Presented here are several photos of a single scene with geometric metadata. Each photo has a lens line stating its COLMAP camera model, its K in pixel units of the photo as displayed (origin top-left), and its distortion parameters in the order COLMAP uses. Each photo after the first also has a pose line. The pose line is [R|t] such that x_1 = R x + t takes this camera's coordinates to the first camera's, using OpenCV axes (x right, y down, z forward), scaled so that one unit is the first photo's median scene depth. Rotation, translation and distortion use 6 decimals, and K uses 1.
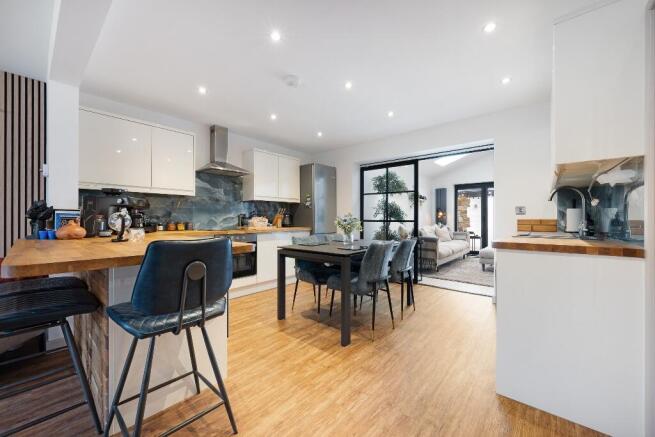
lens RADIAL K [[256.3, 0, 327.6], [0, 256.3, 220.6], [0, 0, 1]] dist [-0.005969, 0.001822]
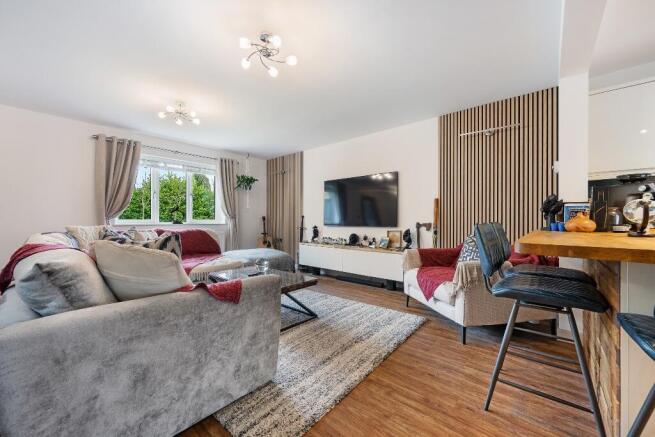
lens RADIAL K [[256.3, 0, 327.7], [0, 256.3, 219.0], [0, 0, 1]] dist [-0.005969, 0.001822]
pose [[-0.008136, -0.001170, -0.999966, -0.032007], [-0.007049, 0.999975, -0.001113, 0.032376], [0.999942, 0.007039, -0.008144, 0.055365]]
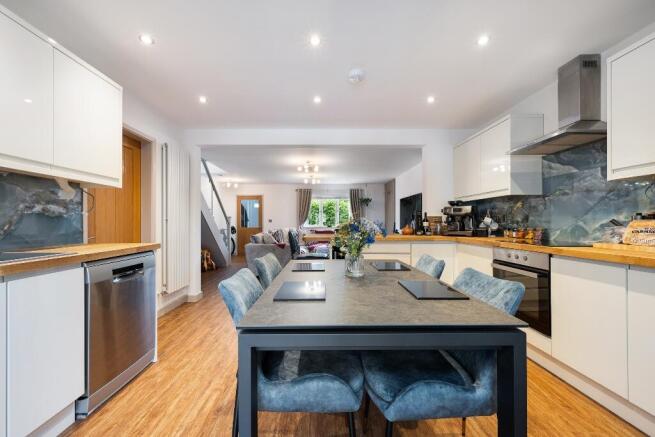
lens RADIAL K [[256.3, 0, 326.6], [0, 256.3, 220.2], [0, 0, 1]] dist [-0.005969, 0.001822]
pose [[-0.748375, -0.005924, -0.663250, 0.796319], [-0.007241, 0.999973, -0.000762, -0.026314], [0.663237, 0.004232, -0.748398, 2.280779]]
